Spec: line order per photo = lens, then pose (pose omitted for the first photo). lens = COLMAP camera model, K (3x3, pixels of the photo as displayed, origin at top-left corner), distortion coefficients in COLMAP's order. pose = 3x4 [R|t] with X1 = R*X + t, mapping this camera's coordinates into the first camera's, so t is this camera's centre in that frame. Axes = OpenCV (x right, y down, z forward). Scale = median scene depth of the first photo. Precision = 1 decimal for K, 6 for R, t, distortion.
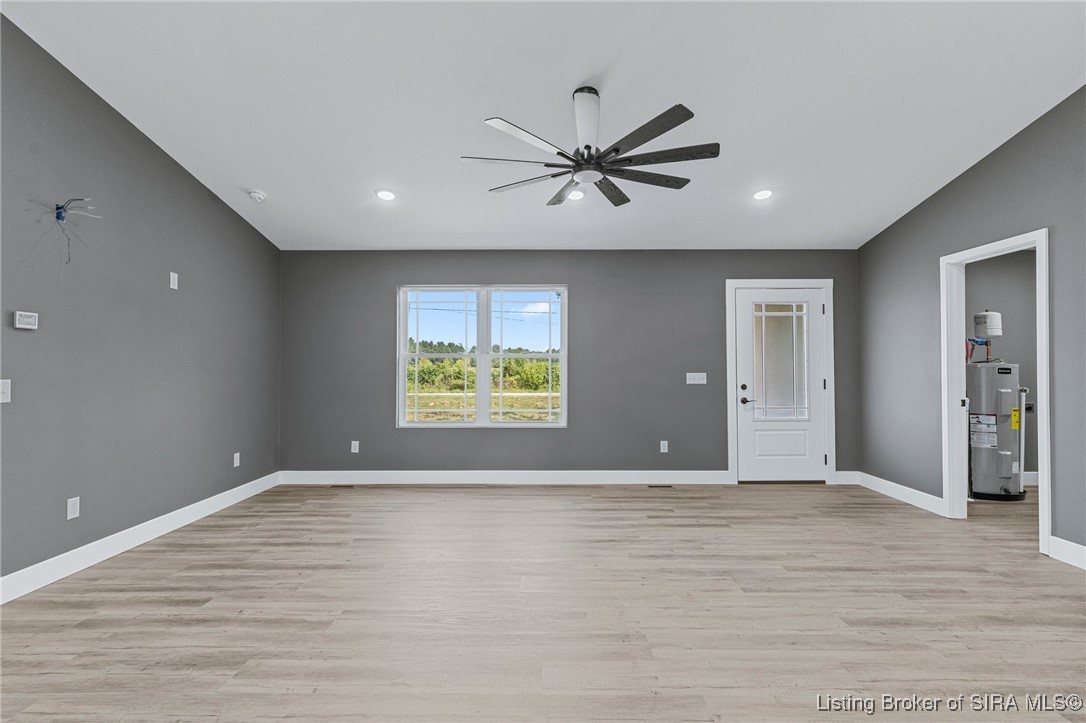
lens RADIAL K [[530.0, 0, 536.4], [0, 530.0, 363.4], [0, 0, 1]] dist [0.004159, -0.000177]
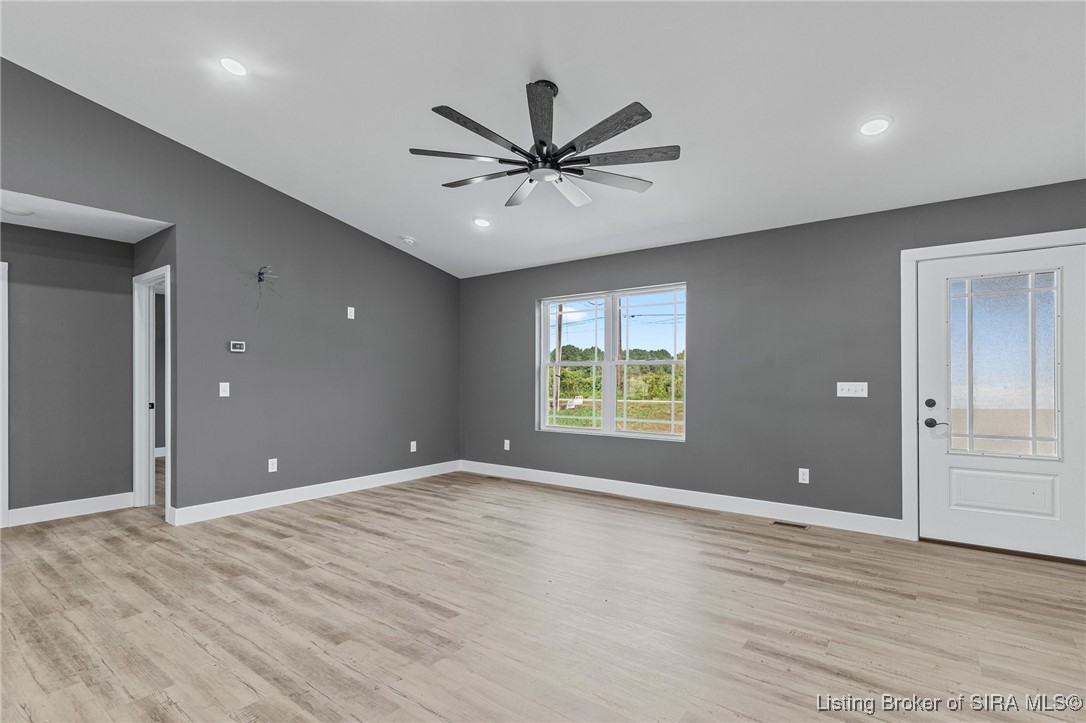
lens RADIAL K [[530.0, 0, 531.9], [0, 530.0, 383.5], [0, 0, 1]] dist [0.004159, -0.000177]
pose [[0.793805, 0.008823, -0.608108, 0.500813], [0.006142, 0.999727, 0.022522, 0.000236], [0.608141, -0.021613, 0.793535, 0.169579]]
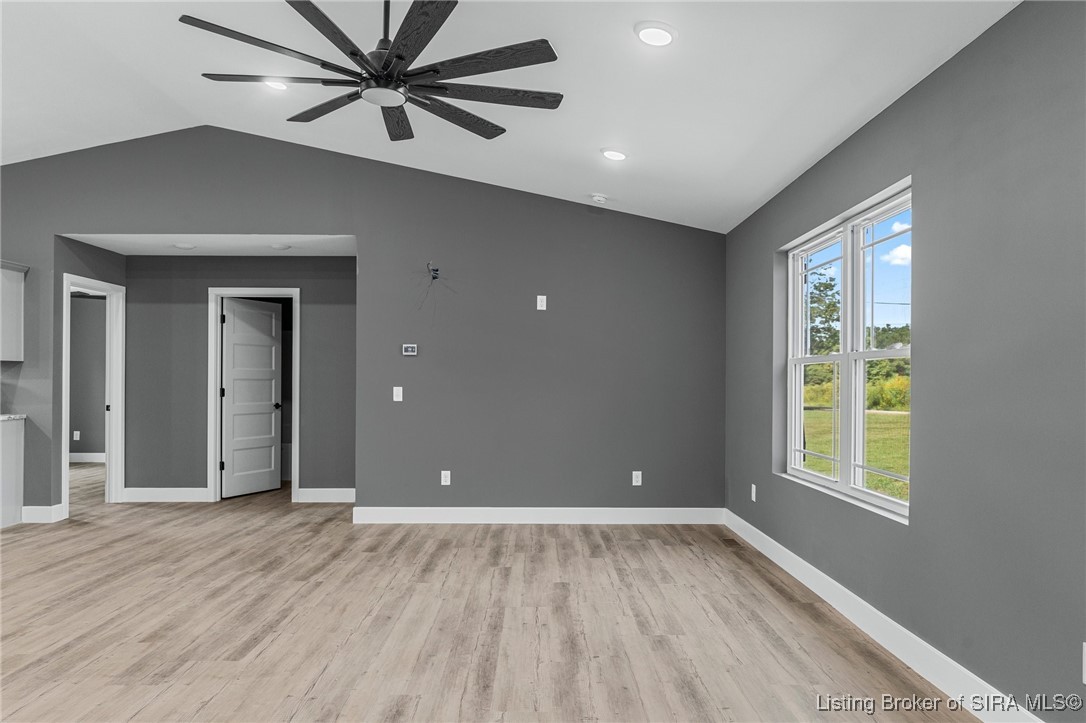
lens RADIAL K [[707.6, 0, 524.3], [0, 707.6, 385.5], [0, 0, 1]] dist [0.003516, 0.002752]
pose [[0.000199, 0.004913, -0.999988, 0.757778], [0.008388, 0.999953, 0.004915, 0.010985], [0.999965, -0.008388, 0.000158, 0.892587]]
